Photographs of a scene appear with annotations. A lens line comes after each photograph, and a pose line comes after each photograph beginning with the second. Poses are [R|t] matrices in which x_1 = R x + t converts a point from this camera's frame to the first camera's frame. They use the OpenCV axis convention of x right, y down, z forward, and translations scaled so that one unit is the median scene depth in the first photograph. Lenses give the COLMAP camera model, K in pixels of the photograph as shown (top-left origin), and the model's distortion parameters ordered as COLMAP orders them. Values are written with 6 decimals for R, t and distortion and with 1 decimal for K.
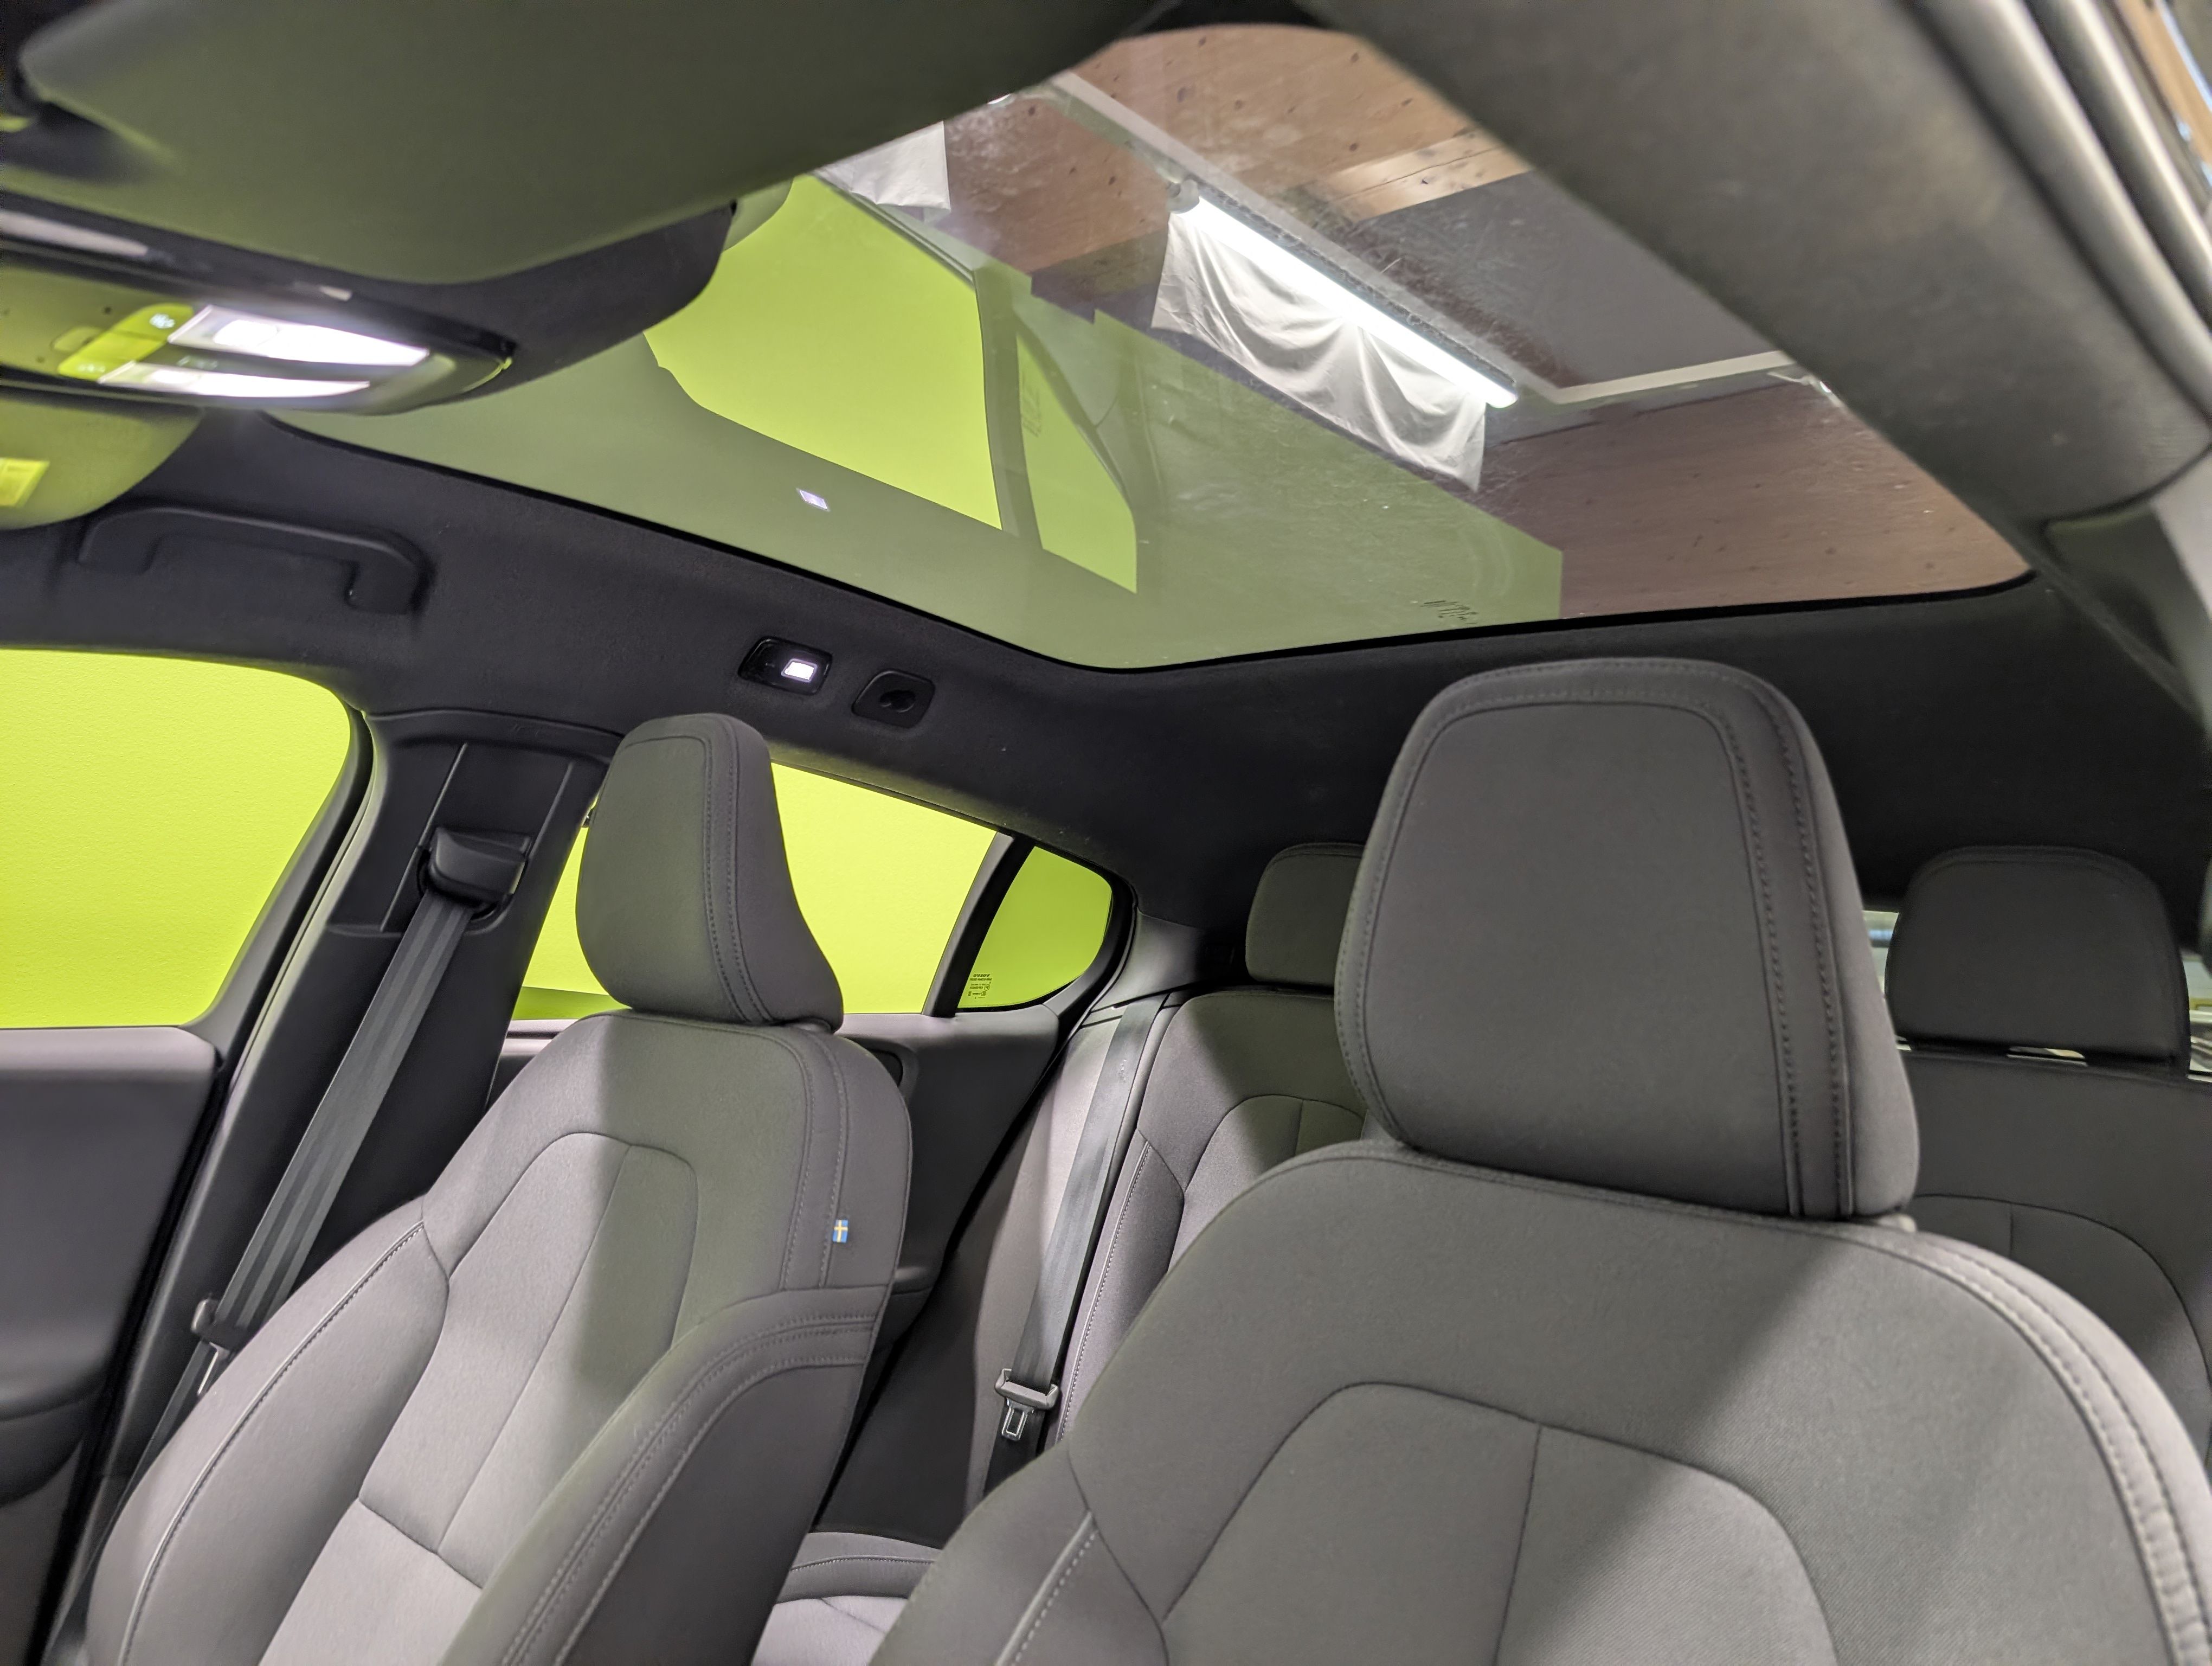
lens RADIAL K [[1590.4, 0, 1098.5], [0, 1590.4, 846.0], [0, 0, 1]] dist [0.004118, -0.005431]
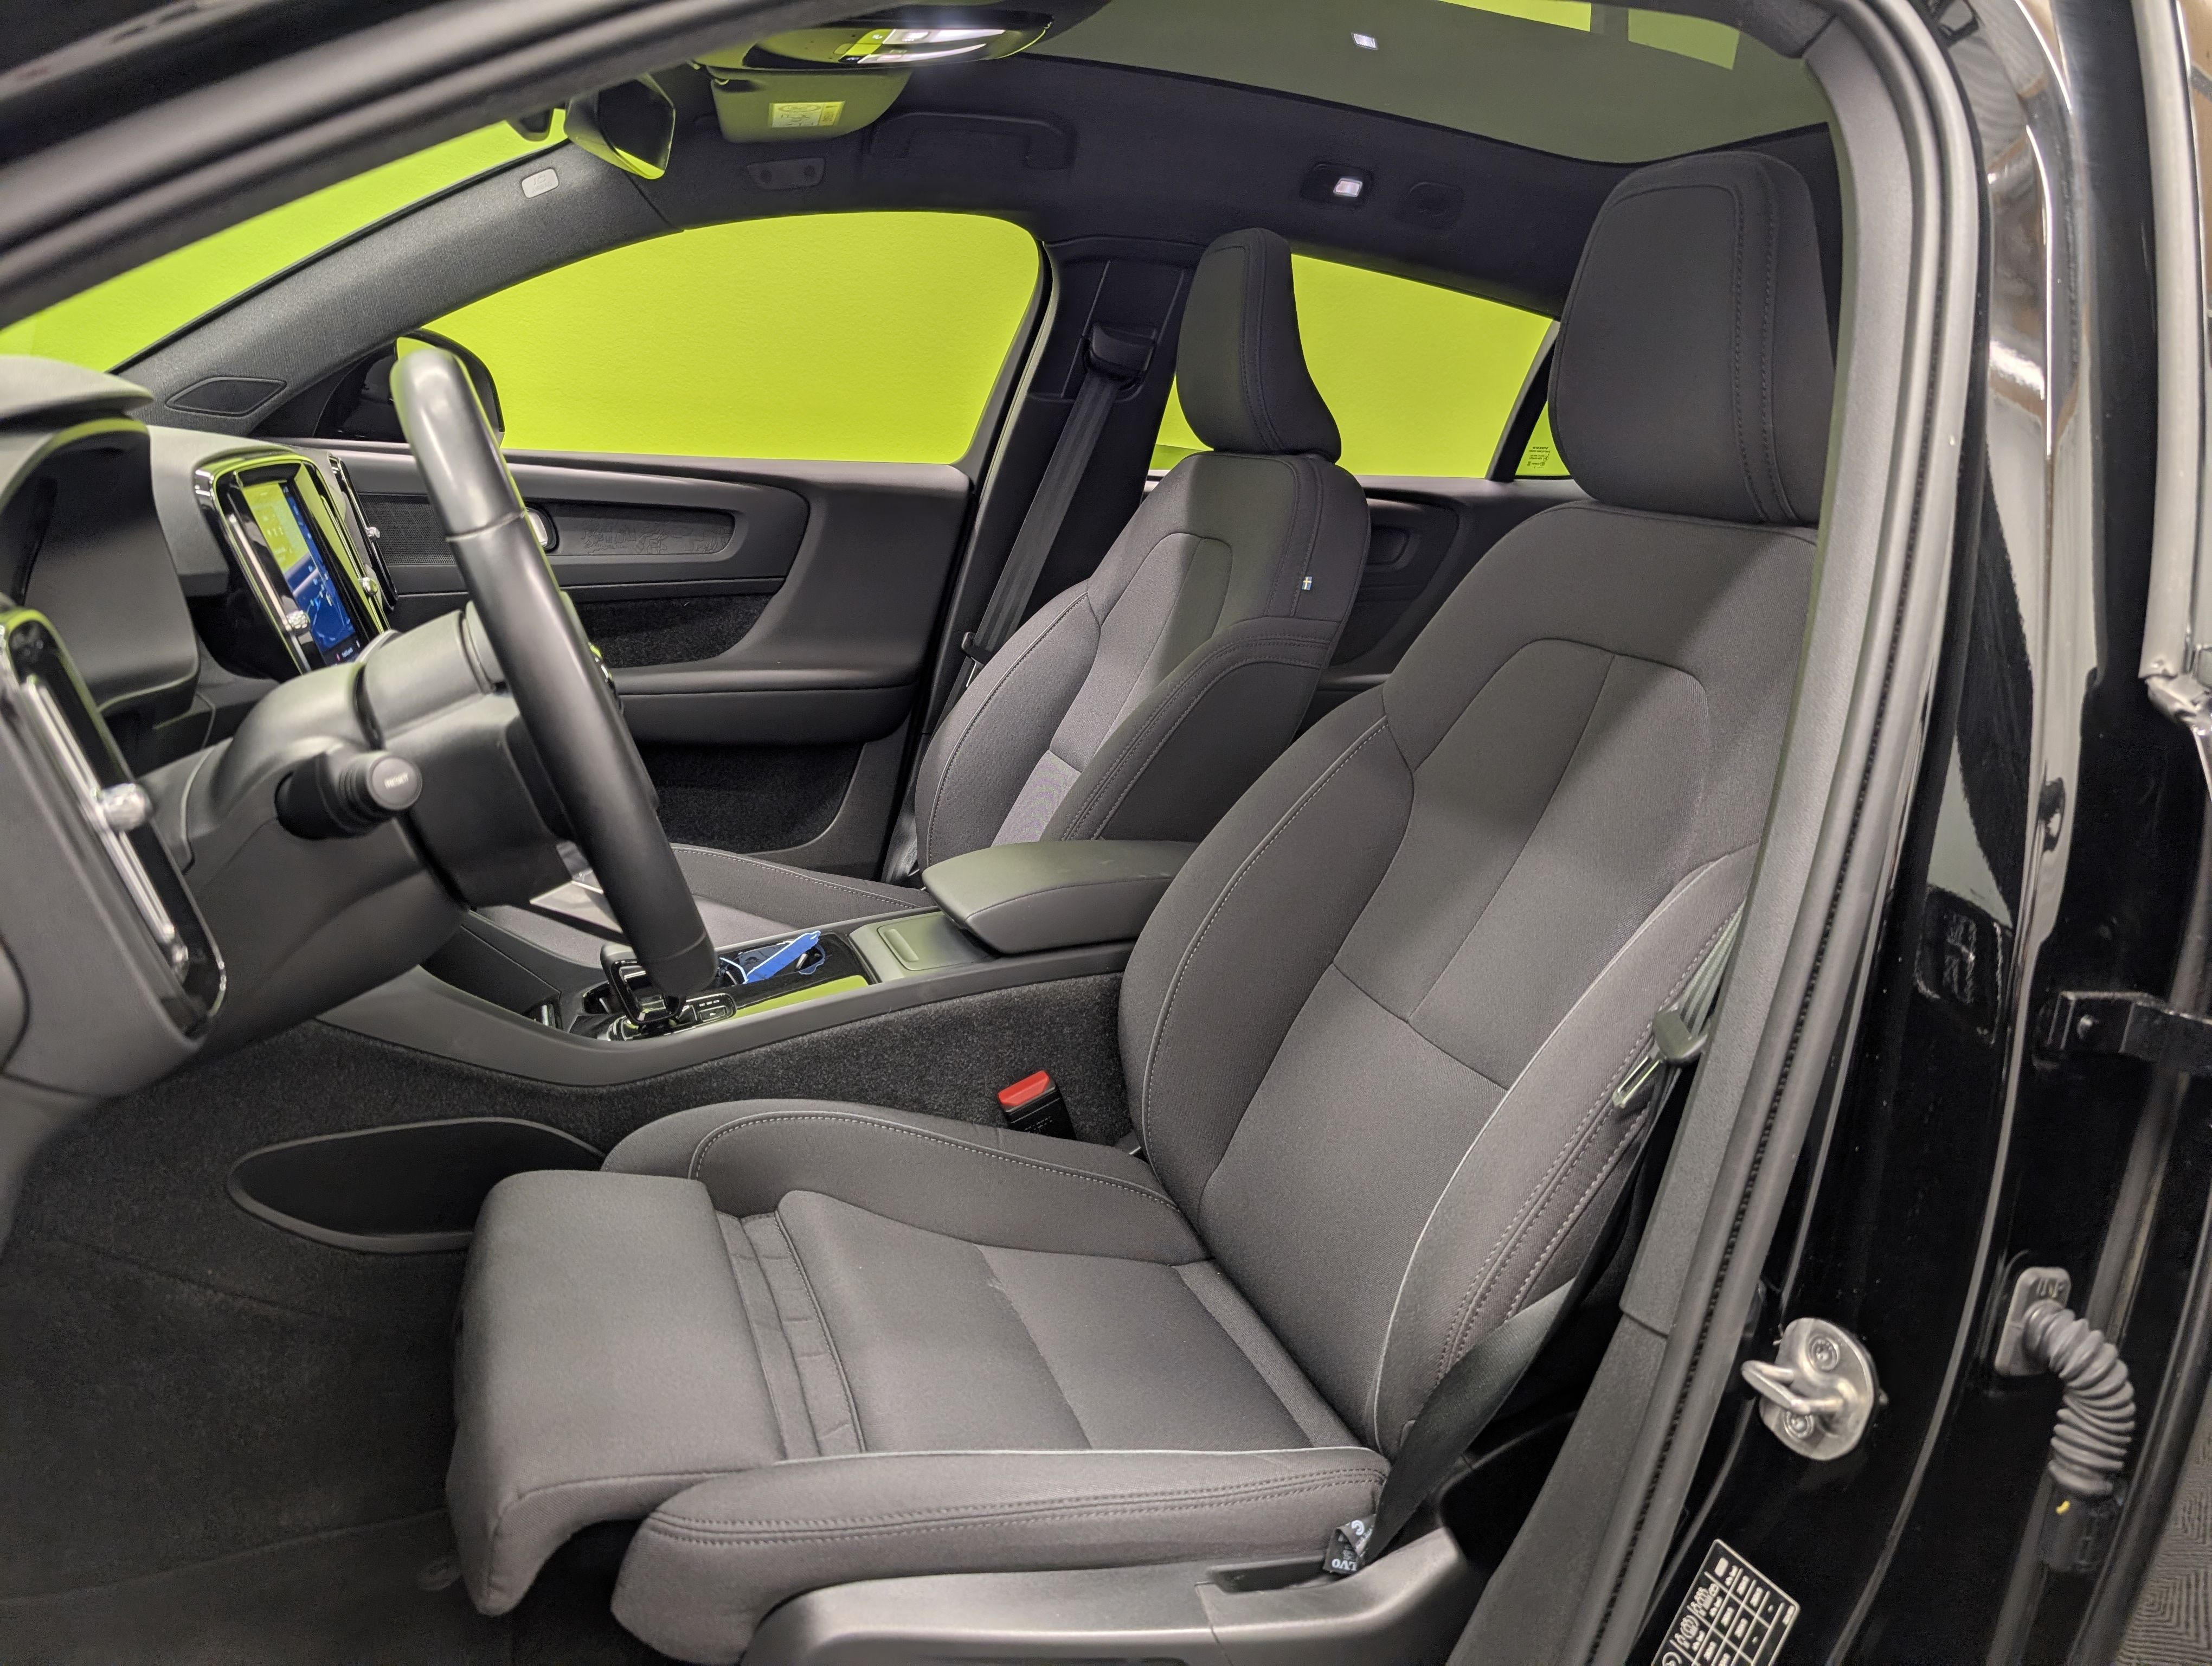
lens RADIAL K [[1590.4, 0, 1098.5], [0, 1590.4, 846.0], [0, 0, 1]] dist [0.004118, -0.005431]
pose [[0.891929, 0.107409, -0.439234, 0.299069], [0.022241, 0.959781, 0.279867, 0.042468], [0.451629, -0.259390, 0.853667, -0.390767]]
